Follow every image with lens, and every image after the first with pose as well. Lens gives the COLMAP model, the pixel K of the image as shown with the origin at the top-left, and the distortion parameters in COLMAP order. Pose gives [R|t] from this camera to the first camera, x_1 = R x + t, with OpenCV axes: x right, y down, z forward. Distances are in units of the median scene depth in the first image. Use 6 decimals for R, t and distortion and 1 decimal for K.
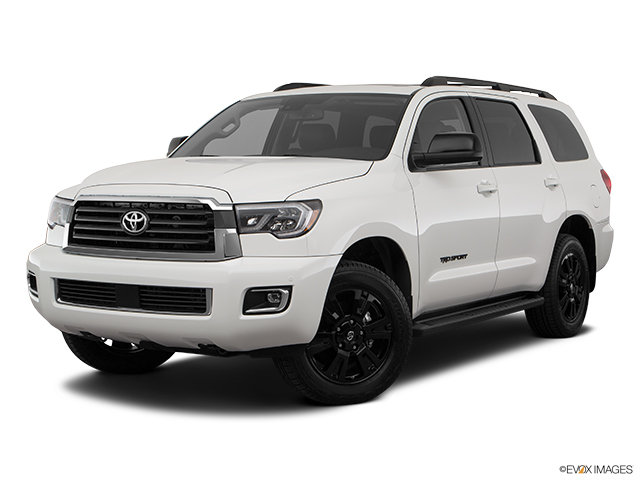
lens RADIAL K [[1215.3, 0, 321.5], [0, 1215.3, 240.5], [0, 0, 1]] dist [0.049461, 0.000000]
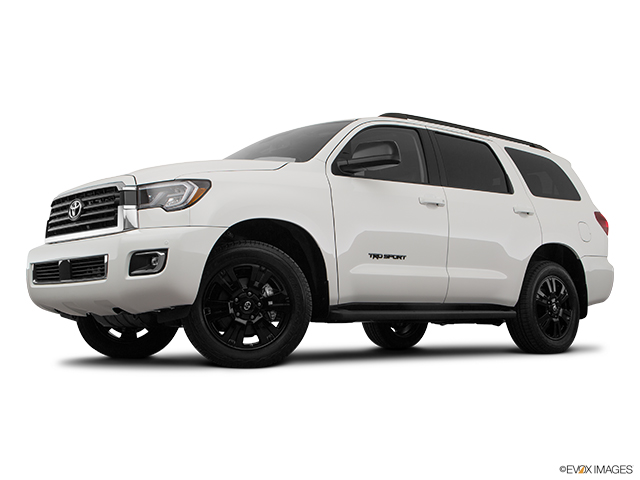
lens RADIAL K [[856.4, 0, 319.3], [0, 856.4, 234.0], [0, 0, 1]] dist [0.003446, 0.000000]
pose [[0.959877, -0.029687, -0.278847, 0.302085], [-0.014442, 0.987827, -0.154882, 0.131566], [0.280051, 0.152695, 0.947764, 0.260848]]
